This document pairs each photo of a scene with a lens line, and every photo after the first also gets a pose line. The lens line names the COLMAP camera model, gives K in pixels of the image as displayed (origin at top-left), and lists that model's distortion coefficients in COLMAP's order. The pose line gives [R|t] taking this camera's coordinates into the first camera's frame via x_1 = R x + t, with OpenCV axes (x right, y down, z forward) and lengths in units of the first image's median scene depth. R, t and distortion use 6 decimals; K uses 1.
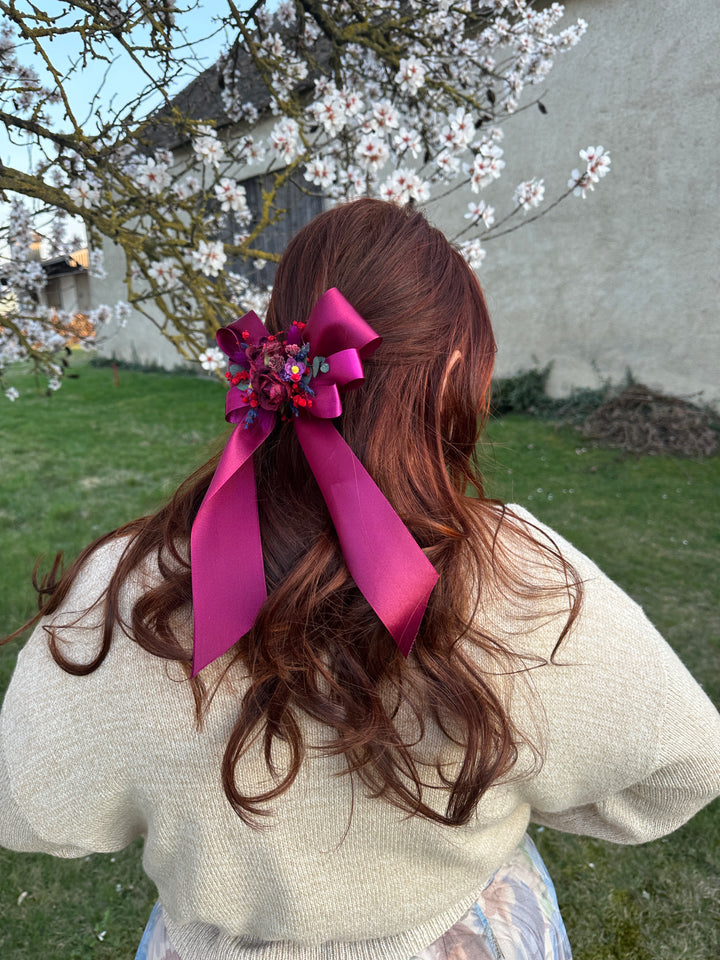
lens RADIAL K [[679.1, 0, 360.3], [0, 679.1, 473.4], [0, 0, 1]] dist [-0.007776, -0.004090]
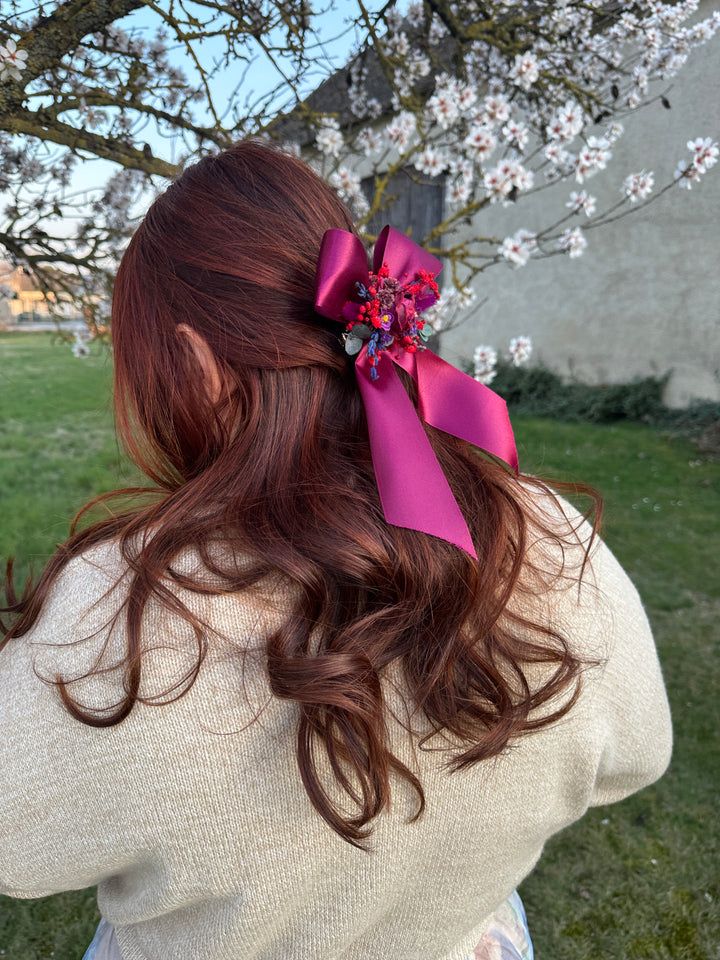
lens RADIAL K [[679.1, 0, 360.3], [0, 679.1, 473.4], [0, 0, 1]] dist [-0.007776, -0.004090]
pose [[0.985684, 0.075336, -0.150834, 0.022078], [-0.075193, 0.997147, 0.006664, 0.034916], [0.150906, 0.004773, 0.988537, -0.053106]]
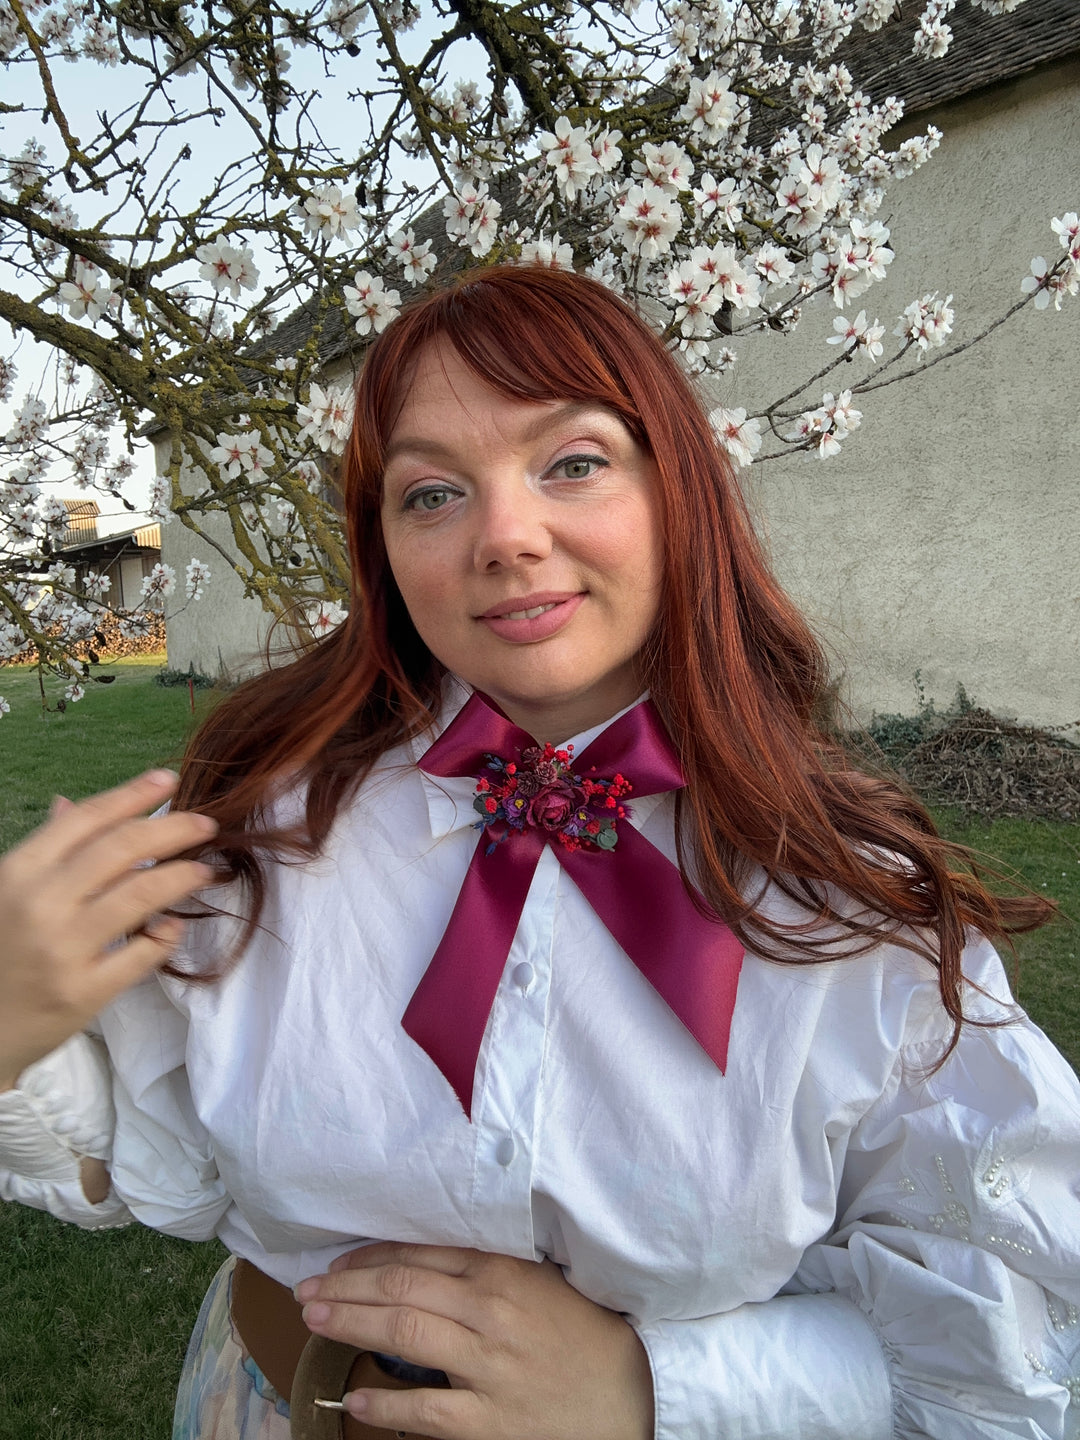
lens RADIAL K [[965.0, 0, 531.6], [0, 965.0, 720.1], [0, 0, 1]] dist [0.061360, -0.089445]
pose [[0.999889, 0.007269, -0.013006, -0.042101], [-0.008824, 0.992267, -0.123809, -0.001681], [0.012006, 0.123910, 0.992221, 0.219913]]
